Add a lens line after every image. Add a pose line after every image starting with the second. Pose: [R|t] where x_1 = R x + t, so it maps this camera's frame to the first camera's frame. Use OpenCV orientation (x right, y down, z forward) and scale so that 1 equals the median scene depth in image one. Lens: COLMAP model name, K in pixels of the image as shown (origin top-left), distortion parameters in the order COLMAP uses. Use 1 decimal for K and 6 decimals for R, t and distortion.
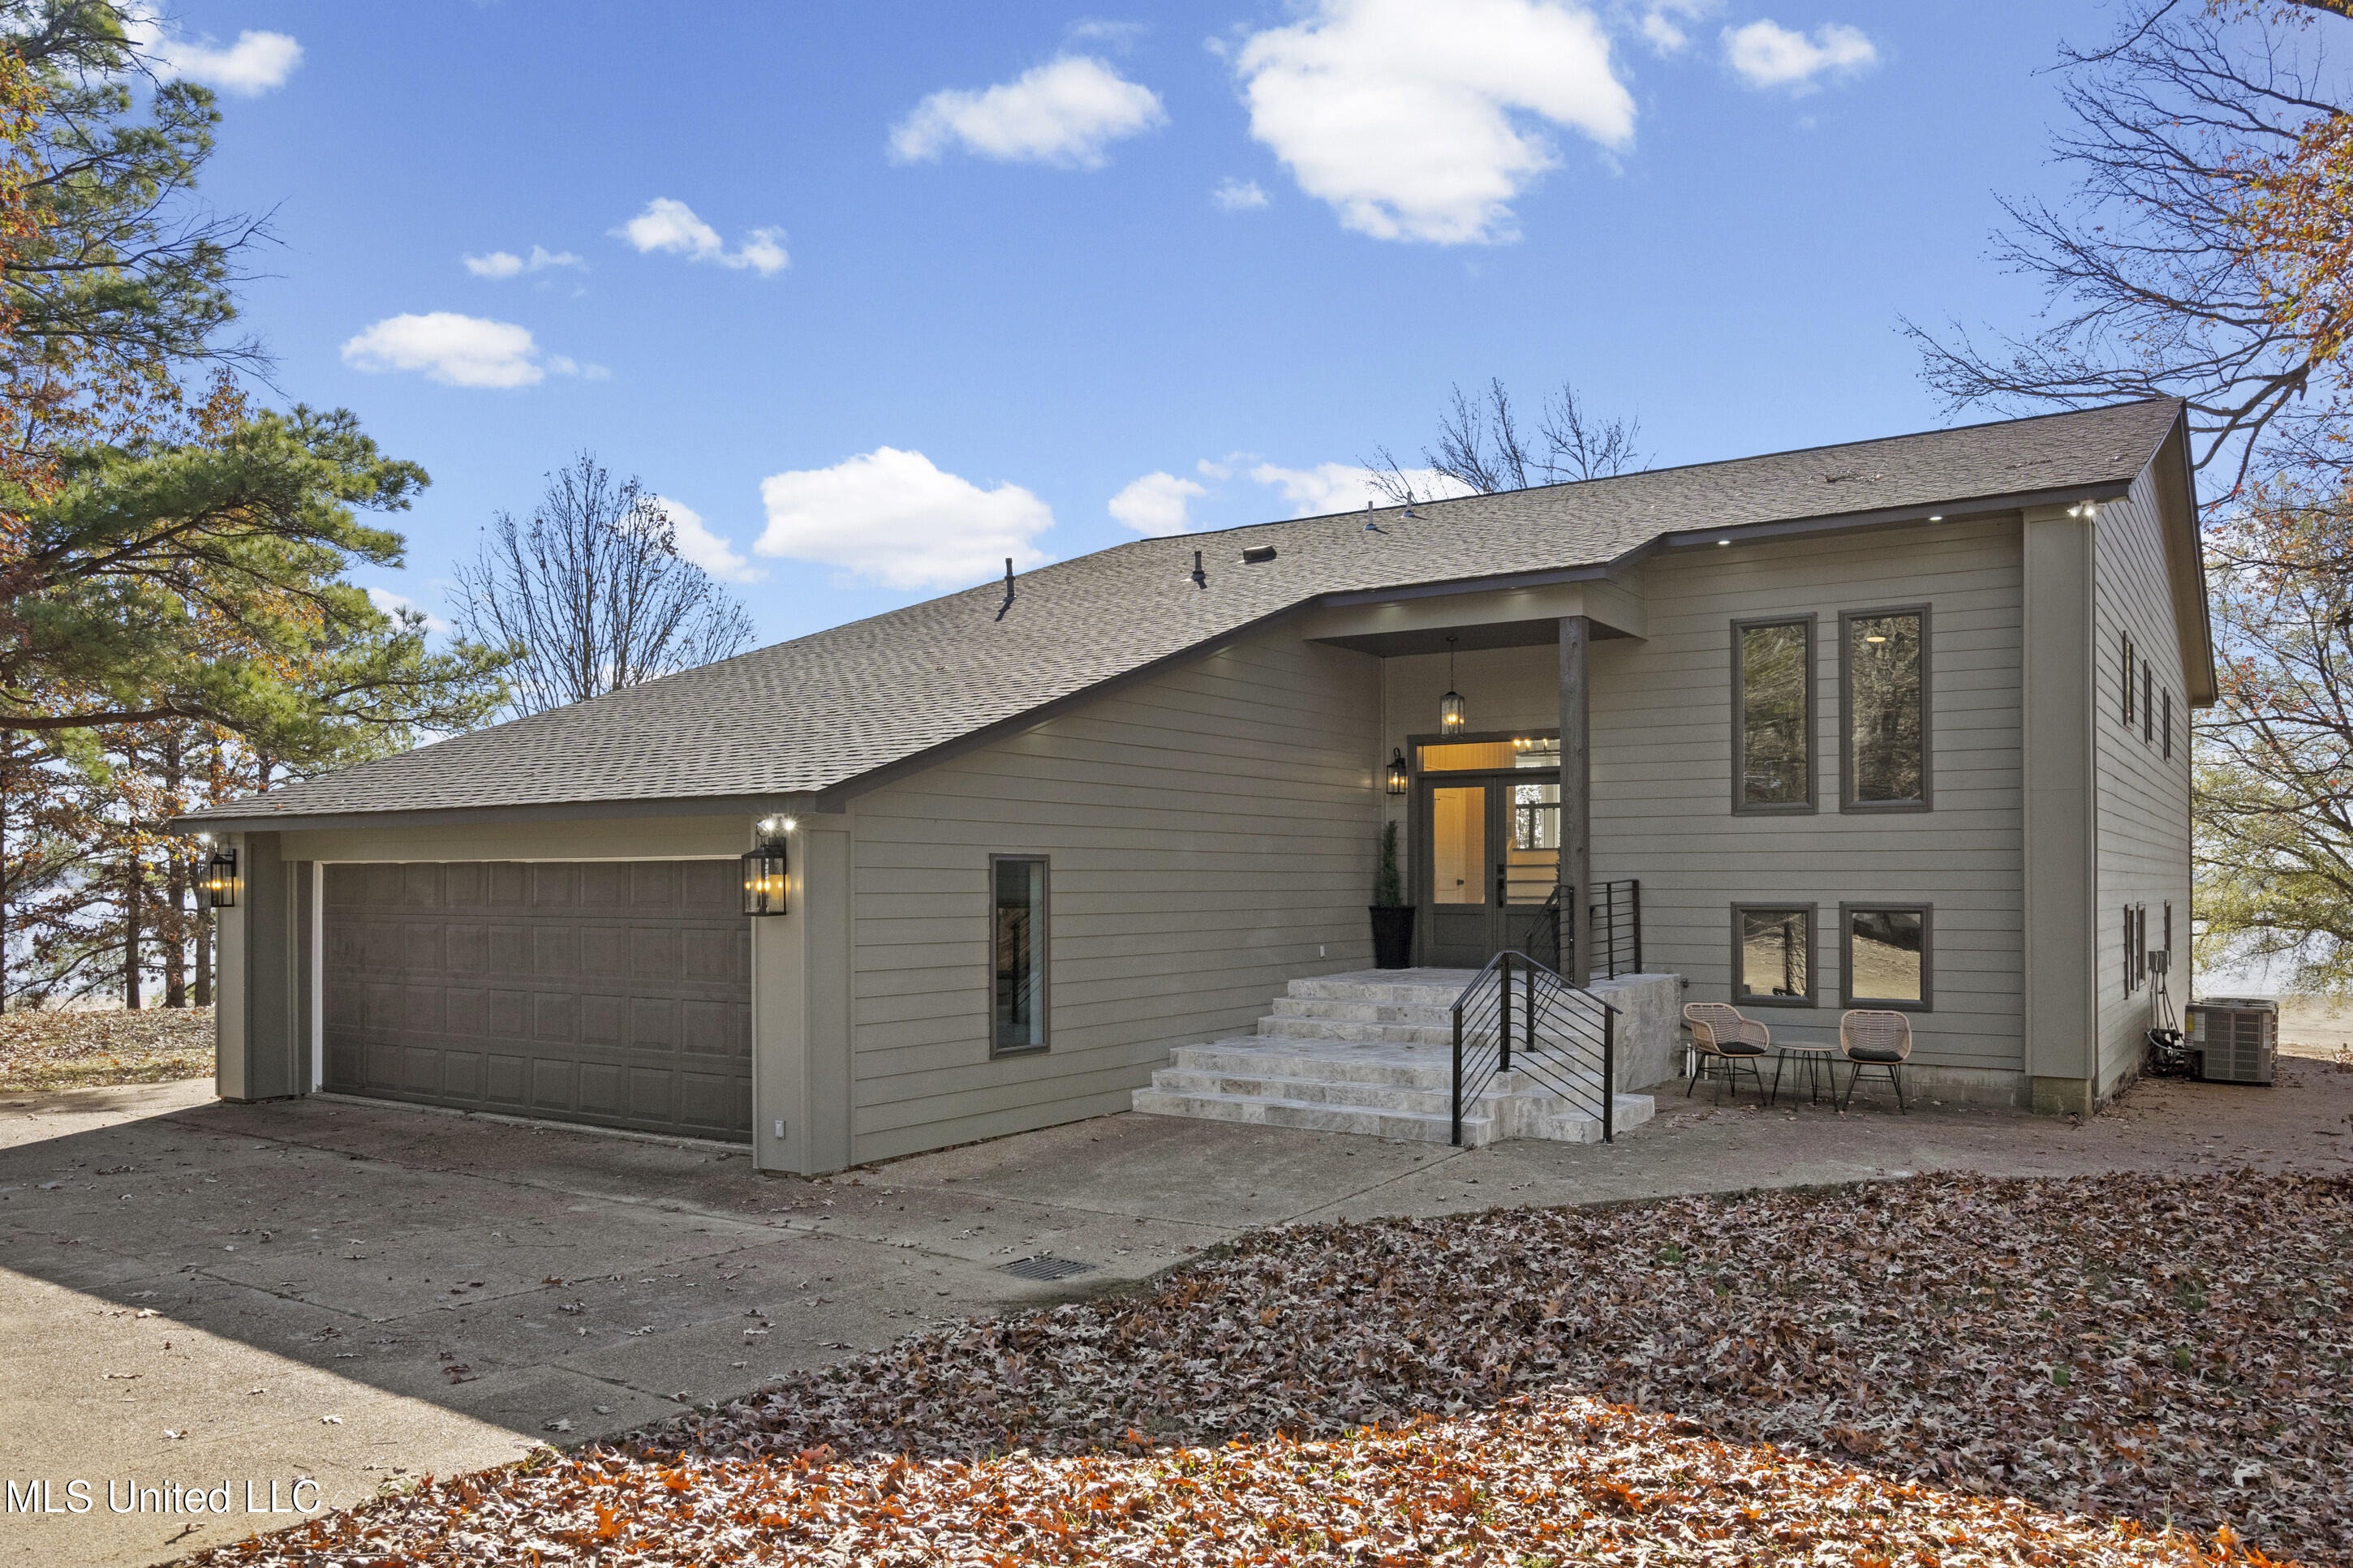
lens RADIAL K [[1680.3, 0, 1181.2], [0, 1680.3, 795.7], [0, 0, 1]] dist [-0.002712, -0.000551]
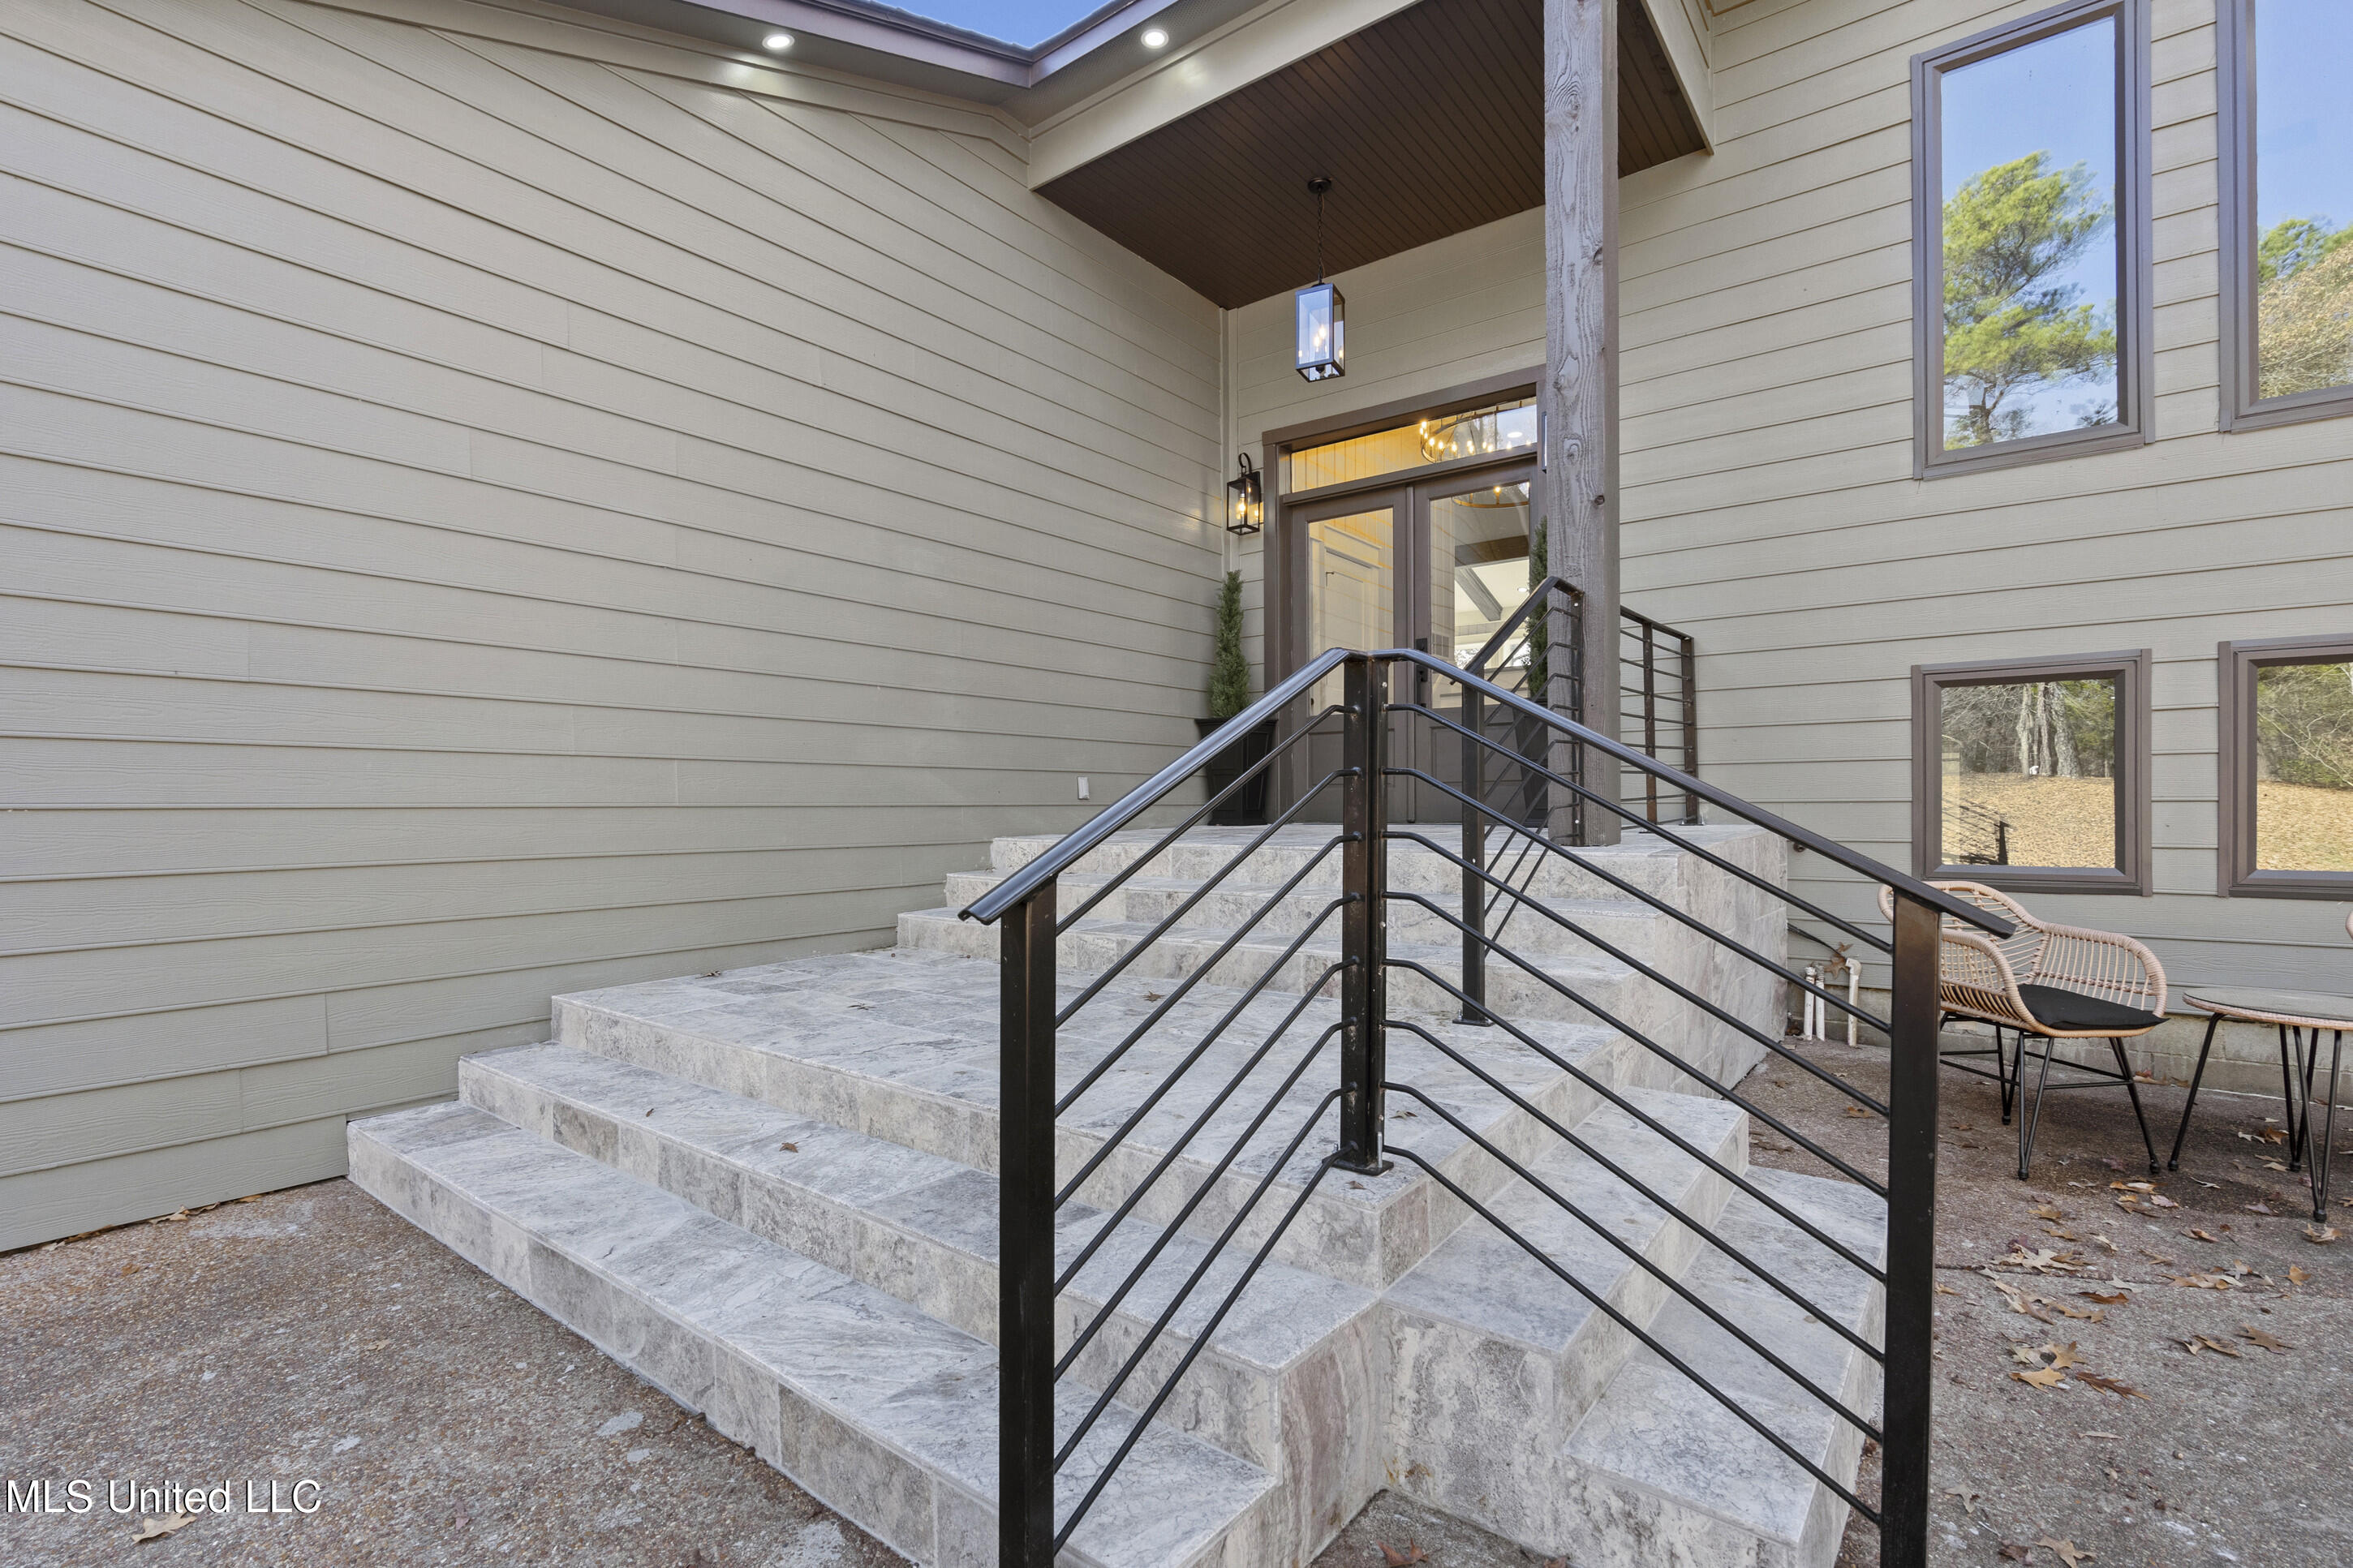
lens RADIAL K [[1089.9, 0, 1176.5], [0, 1089.9, 784.0], [0, 0, 1]] dist [-0.004150, -0.000204]
pose [[0.998087, -0.005586, -0.061566, 0.140669], [0.007463, 0.999513, 0.030303, 0.084073], [0.061367, -0.030704, 0.997643, 0.675920]]
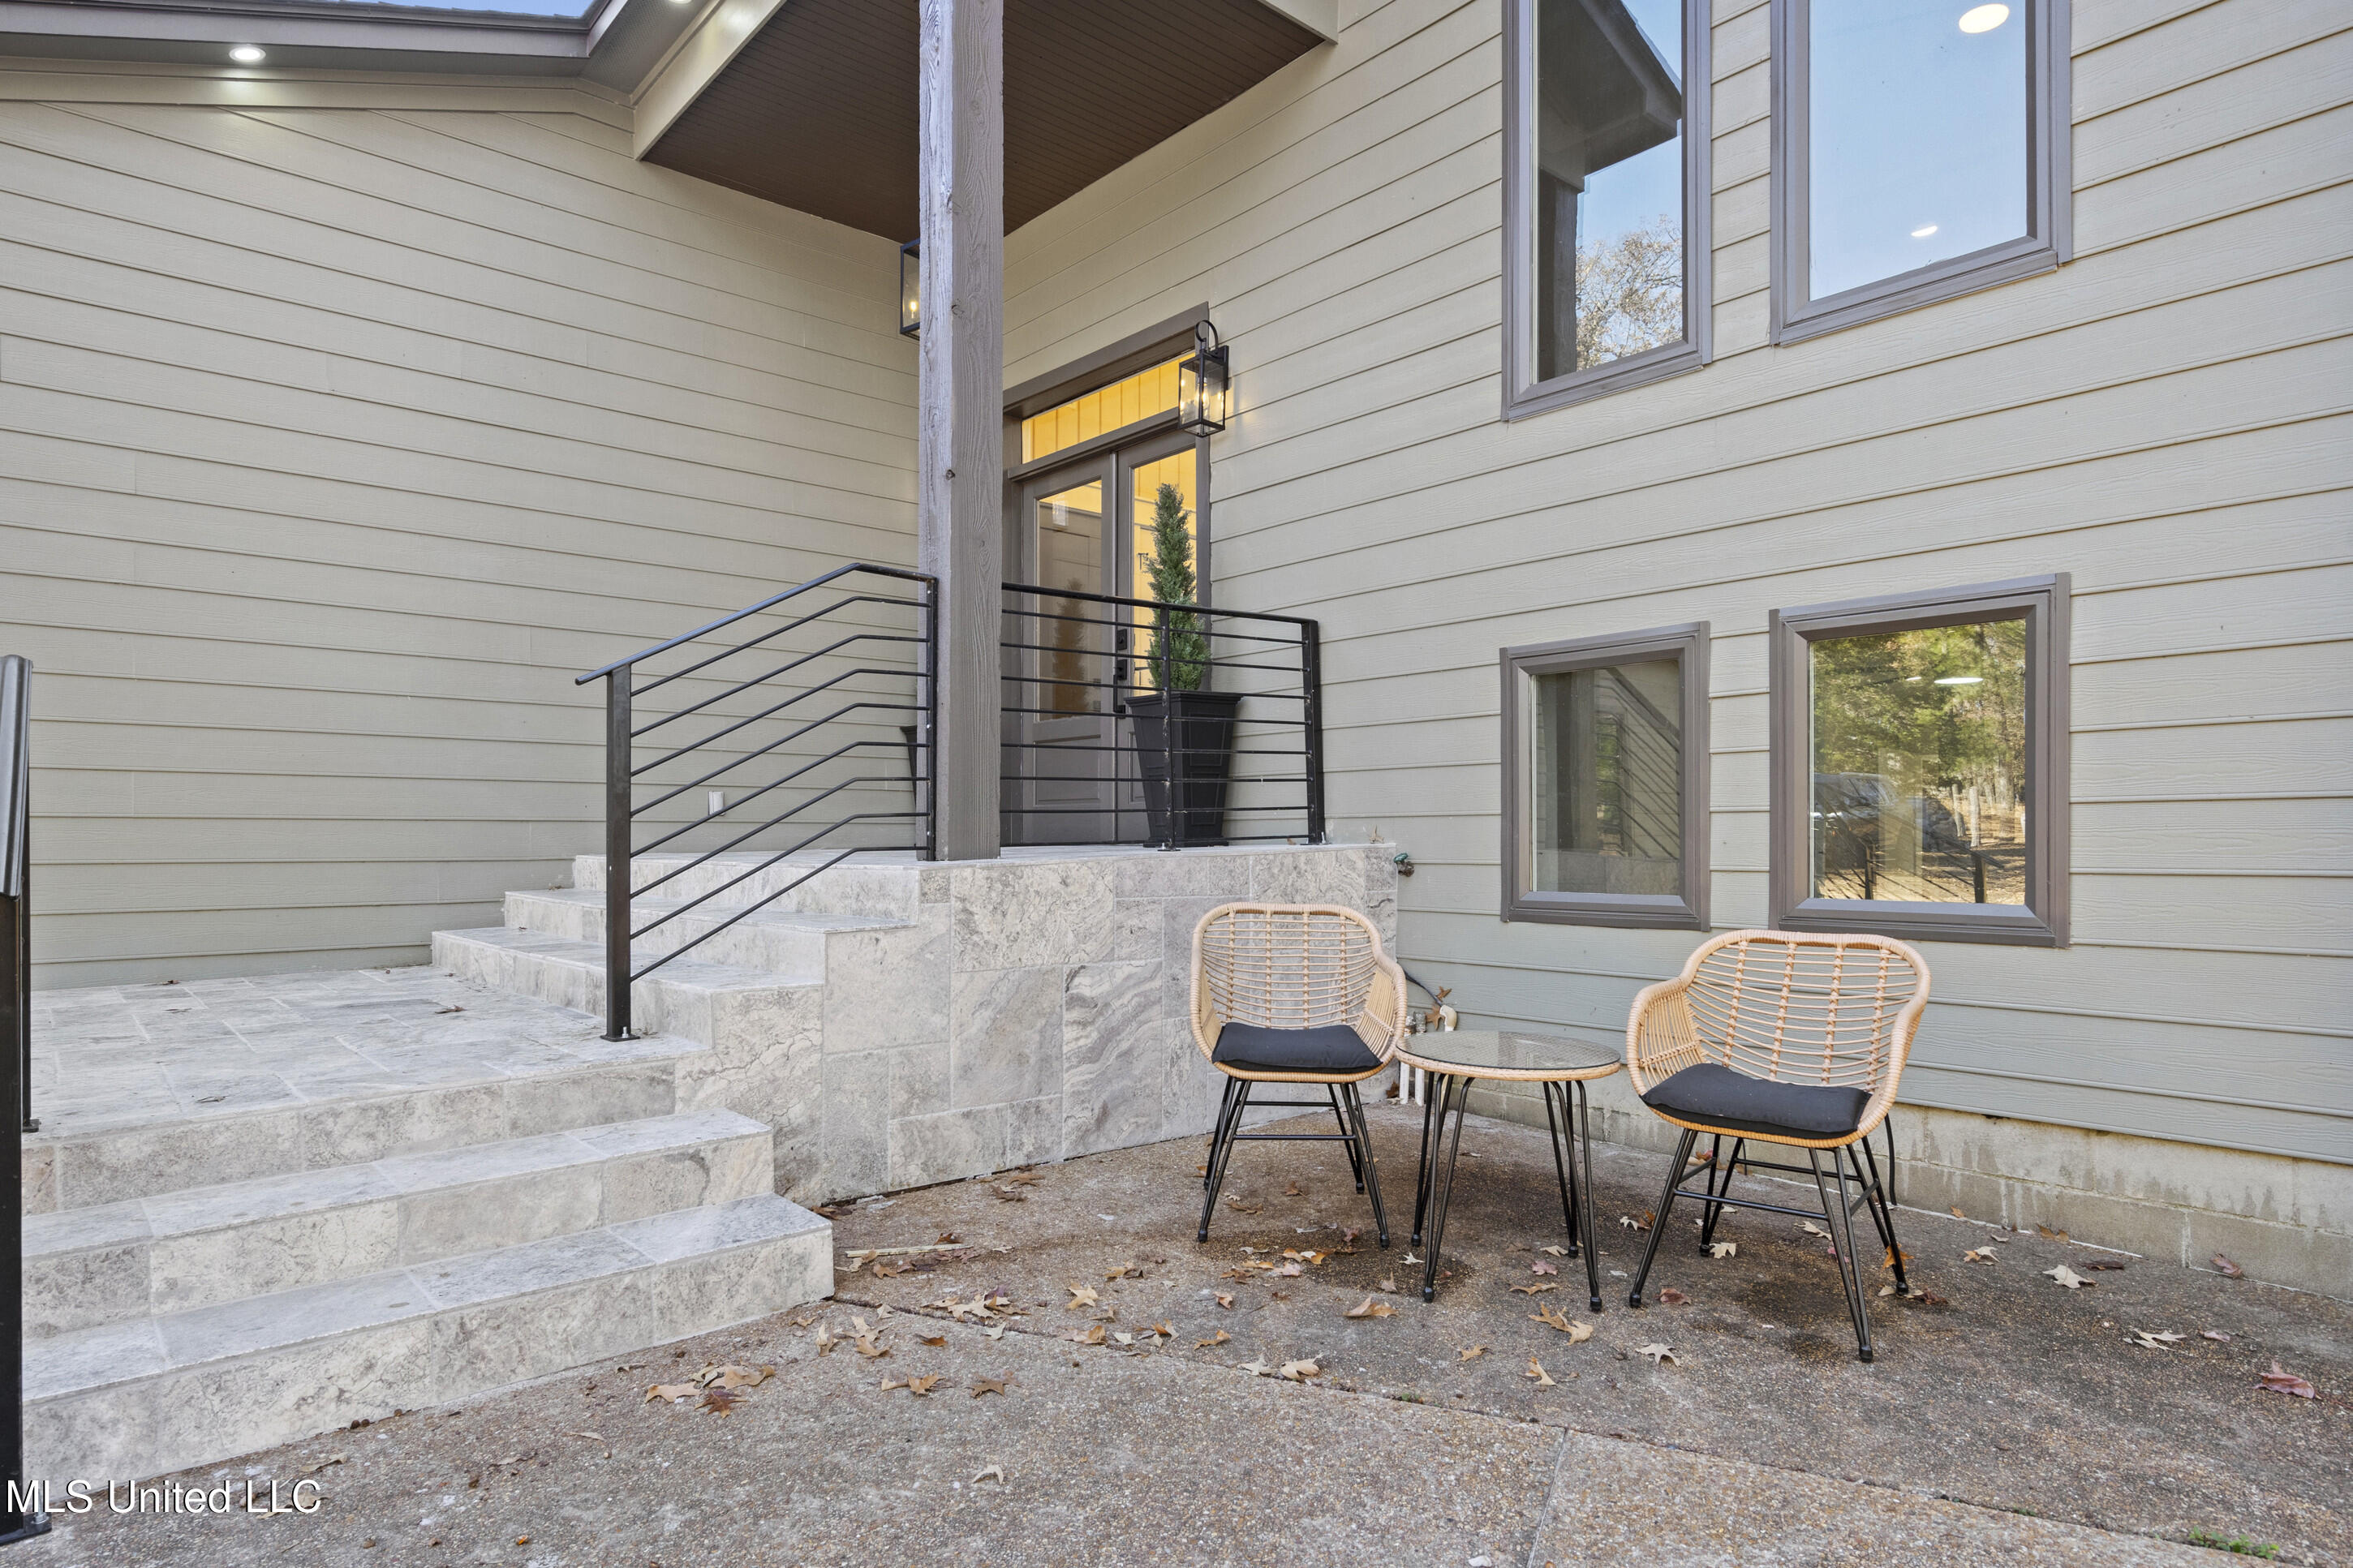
lens RADIAL K [[1341.7, 0, 1184.2], [0, 1341.7, 801.9], [0, 0, 1]] dist [0.001698, -0.001588]
pose [[0.967221, -0.007285, -0.253831, 0.329250], [0.012790, 0.999717, 0.020045, 0.089502], [0.253614, -0.022635, 0.967041, 0.676703]]
